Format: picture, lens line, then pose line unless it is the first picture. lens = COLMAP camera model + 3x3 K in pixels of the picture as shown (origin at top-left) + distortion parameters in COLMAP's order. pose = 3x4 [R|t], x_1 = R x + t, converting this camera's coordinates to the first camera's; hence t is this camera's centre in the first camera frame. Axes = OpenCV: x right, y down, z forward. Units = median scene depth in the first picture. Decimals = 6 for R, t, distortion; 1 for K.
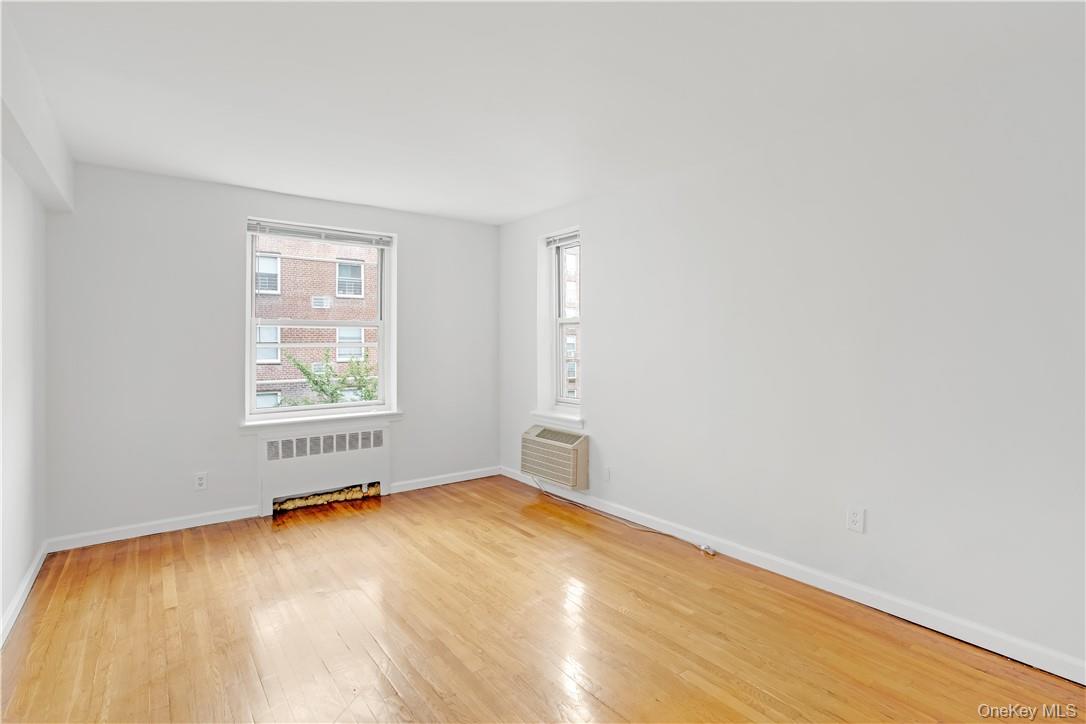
lens RADIAL K [[529.4, 0, 544.0], [0, 529.4, 350.4], [0, 0, 1]] dist [-0.044738, 0.025365]
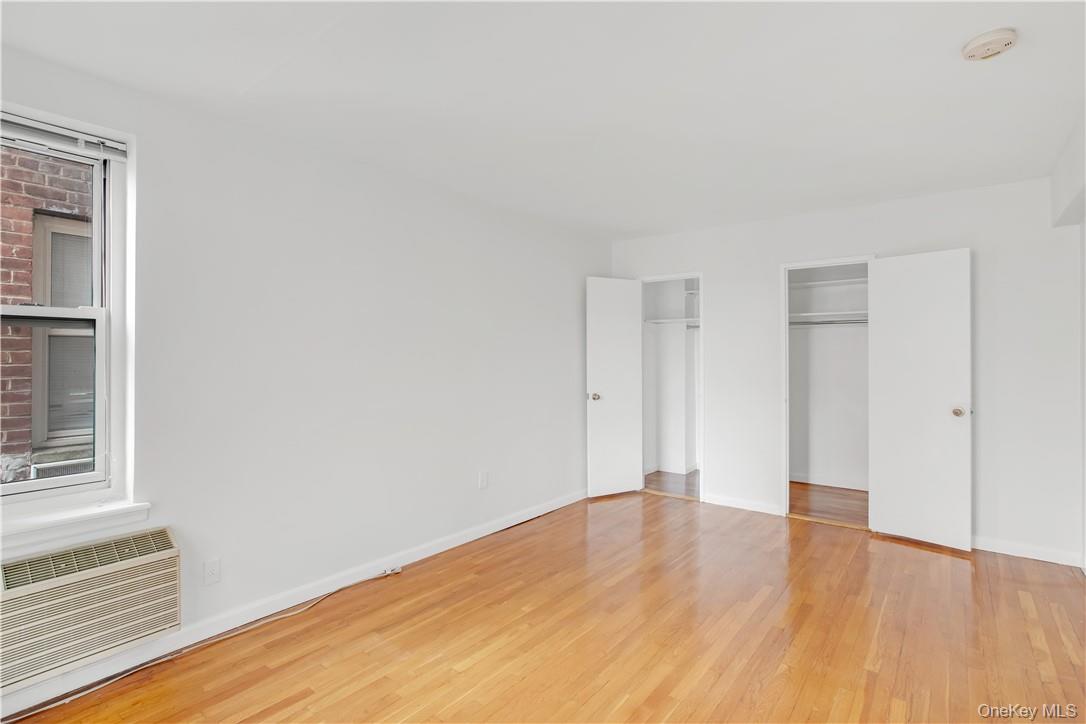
lens RADIAL K [[529.4, 0, 544.0], [0, 529.4, 350.4], [0, 0, 1]] dist [-0.044738, 0.025365]
pose [[-0.248712, 0.015199, 0.968458, -0.597575], [0.015108, 0.999816, -0.011812, -0.011855], [-0.968460, 0.011693, -0.248895, 0.816219]]
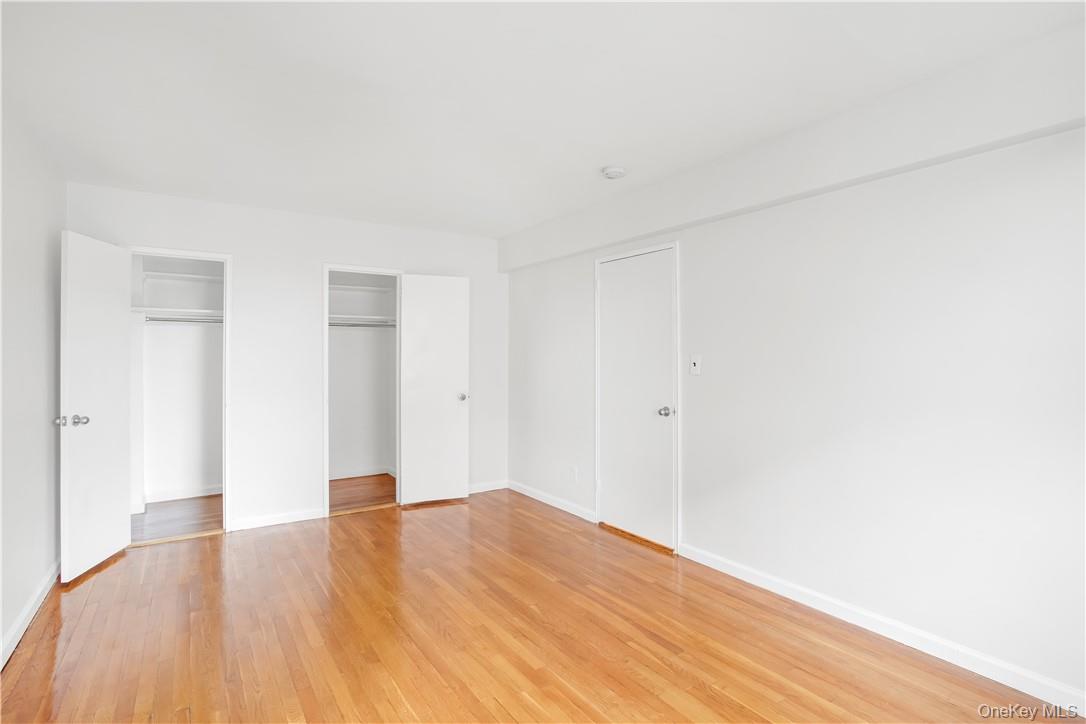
lens RADIAL K [[529.4, 0, 544.0], [0, 529.4, 350.4], [0, 0, 1]] dist [-0.044738, 0.025365]
pose [[-0.998746, 0.005301, 0.049778, -0.157872], [0.005472, 0.999980, 0.003307, -0.019137], [-0.049760, 0.003576, -0.998755, 1.133855]]
